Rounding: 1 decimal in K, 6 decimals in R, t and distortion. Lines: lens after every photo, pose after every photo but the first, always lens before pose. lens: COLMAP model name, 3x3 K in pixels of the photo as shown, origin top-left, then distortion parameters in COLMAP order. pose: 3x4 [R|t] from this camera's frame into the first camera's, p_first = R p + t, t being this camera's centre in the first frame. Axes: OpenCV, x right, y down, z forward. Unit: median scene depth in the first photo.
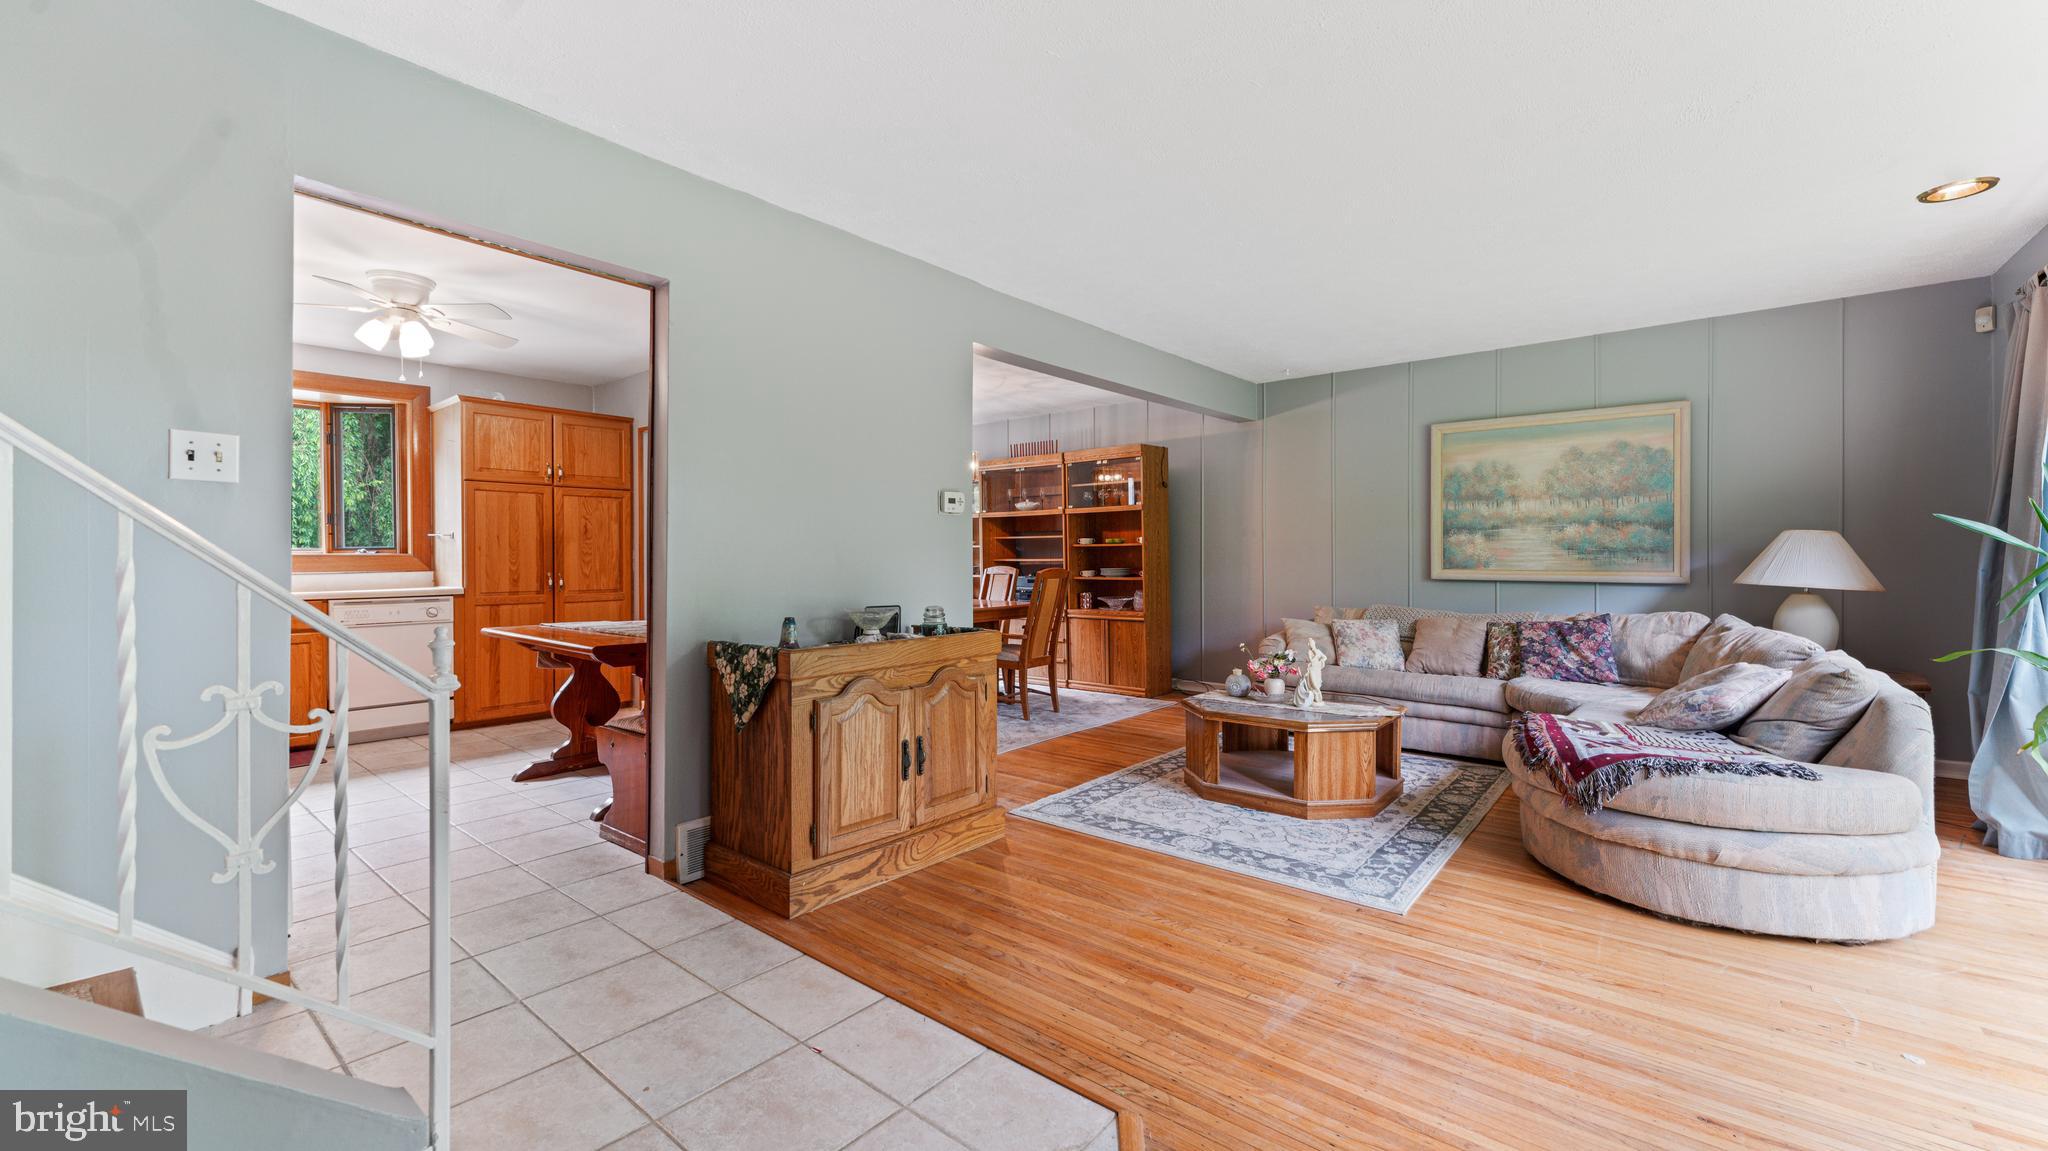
lens RADIAL K [[827.7, 0, 1012.2], [0, 827.7, 573.5], [0, 0, 1]] dist [0.002423, 0.000267]
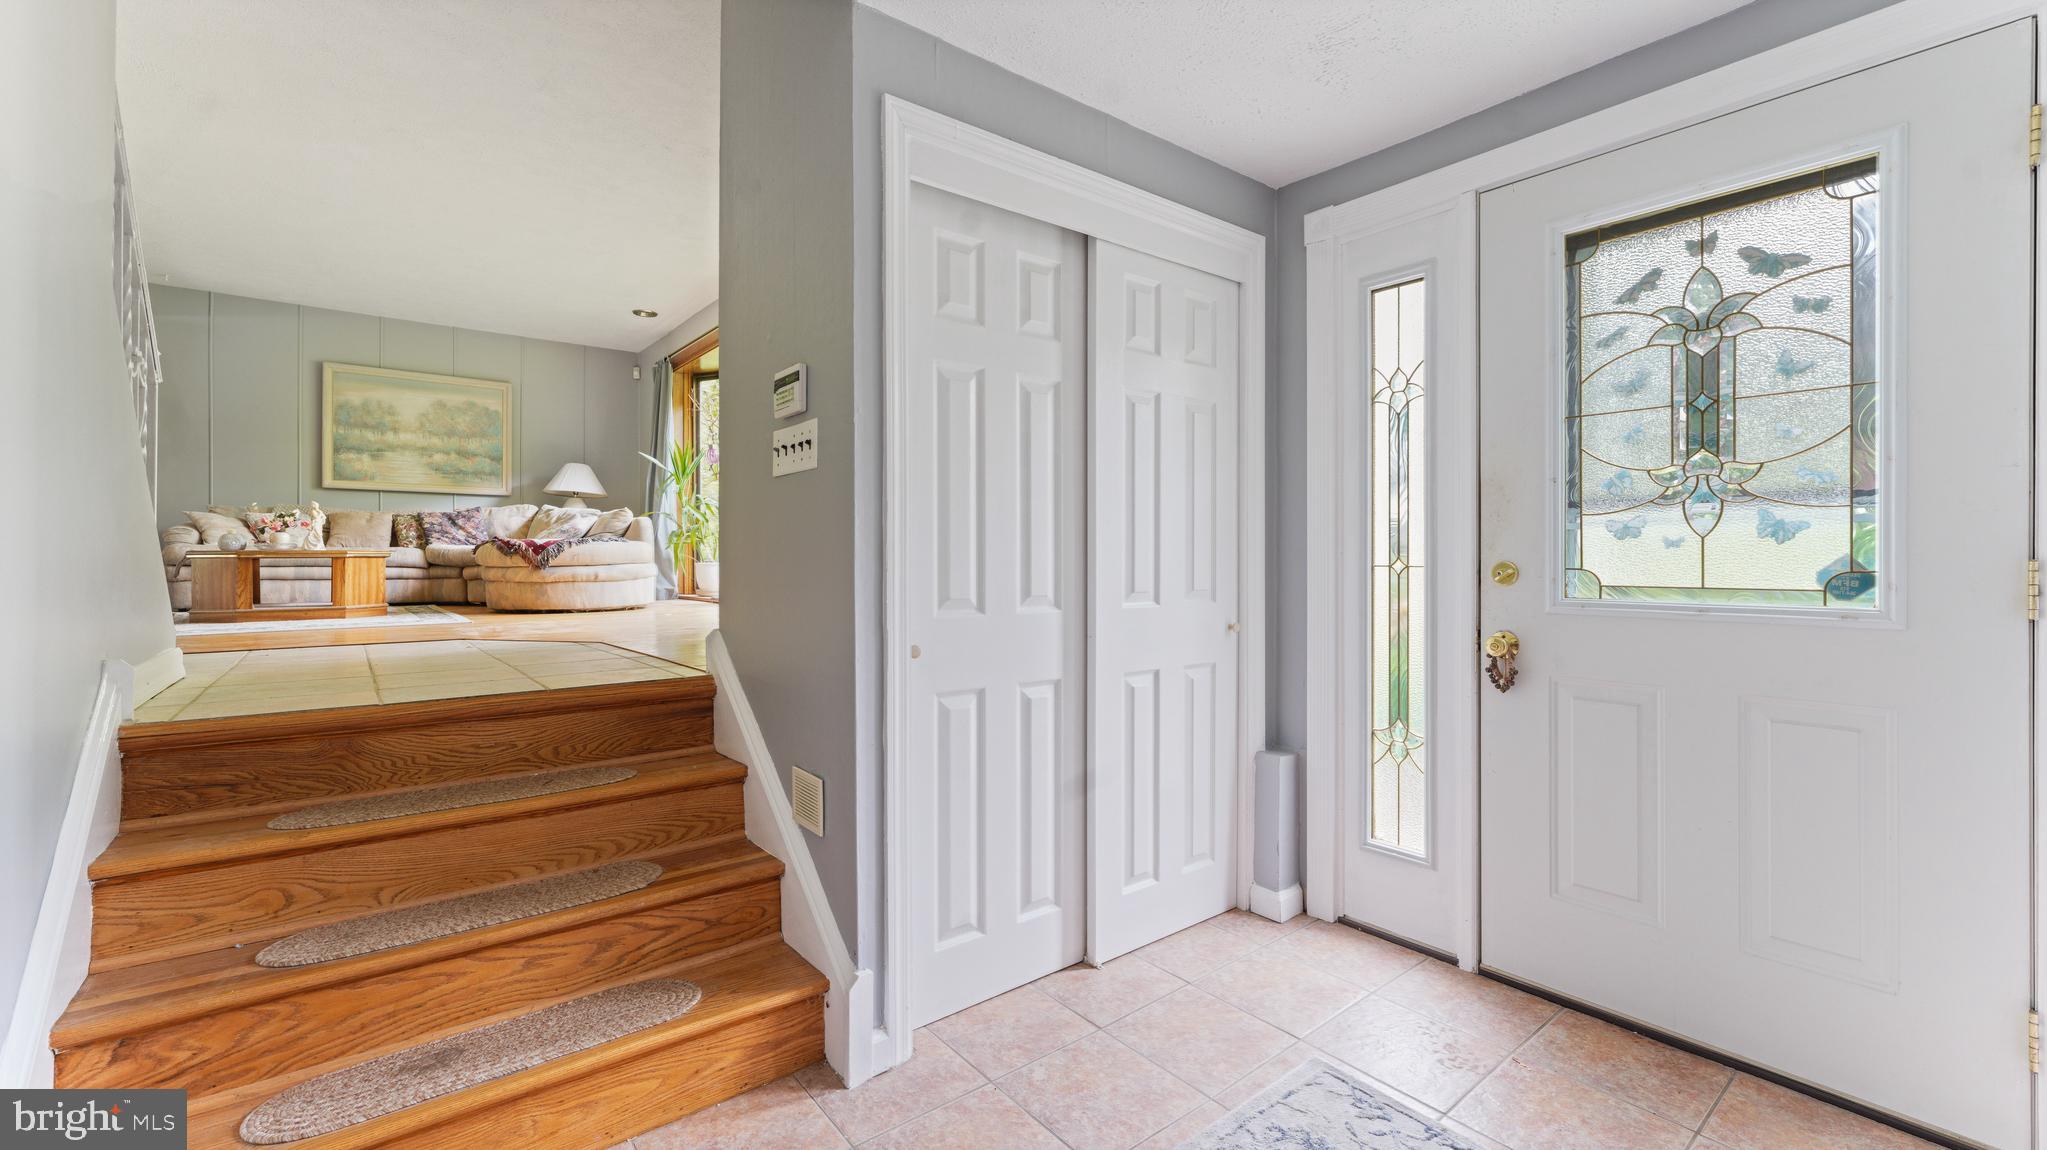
lens RADIAL K [[827.3, 0, 1015.3], [0, 827.3, 567.0], [0, 0, 1]] dist [0.002423, 0.000267]
pose [[0.200921, -0.012288, 0.979530, -0.578749], [0.013167, 0.999865, 0.009842, 0.147113], [-0.979519, 0.010920, 0.201055, -0.301268]]
